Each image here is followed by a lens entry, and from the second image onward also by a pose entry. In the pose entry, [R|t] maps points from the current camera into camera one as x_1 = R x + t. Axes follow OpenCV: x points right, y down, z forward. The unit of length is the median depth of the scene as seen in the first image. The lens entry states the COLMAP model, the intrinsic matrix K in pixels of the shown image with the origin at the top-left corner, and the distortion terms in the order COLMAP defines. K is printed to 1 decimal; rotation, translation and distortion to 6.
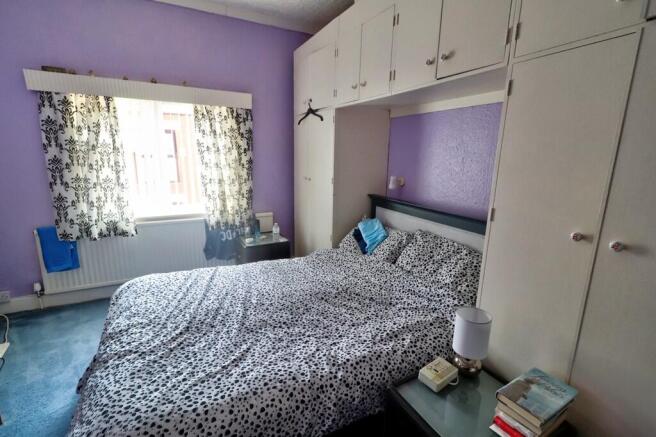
lens RADIAL K [[307.5, 0, 329.8], [0, 307.5, 219.2], [0, 0, 1]] dist [-0.002191, 0.000198]
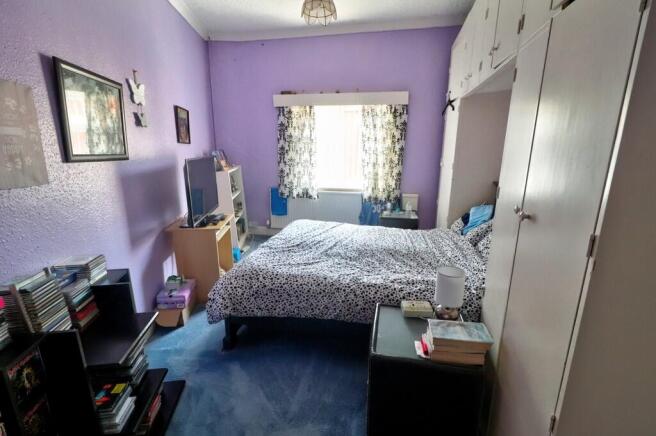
lens RADIAL K [[307.5, 0, 325.3], [0, 307.5, 217.8], [0, 0, 1]] dist [-0.002191, 0.000198]
pose [[0.758371, 0.140536, -0.636493, 0.374457], [-0.125542, 0.989690, 0.068940, 0.036991], [0.639619, 0.027624, 0.768195, -0.112491]]
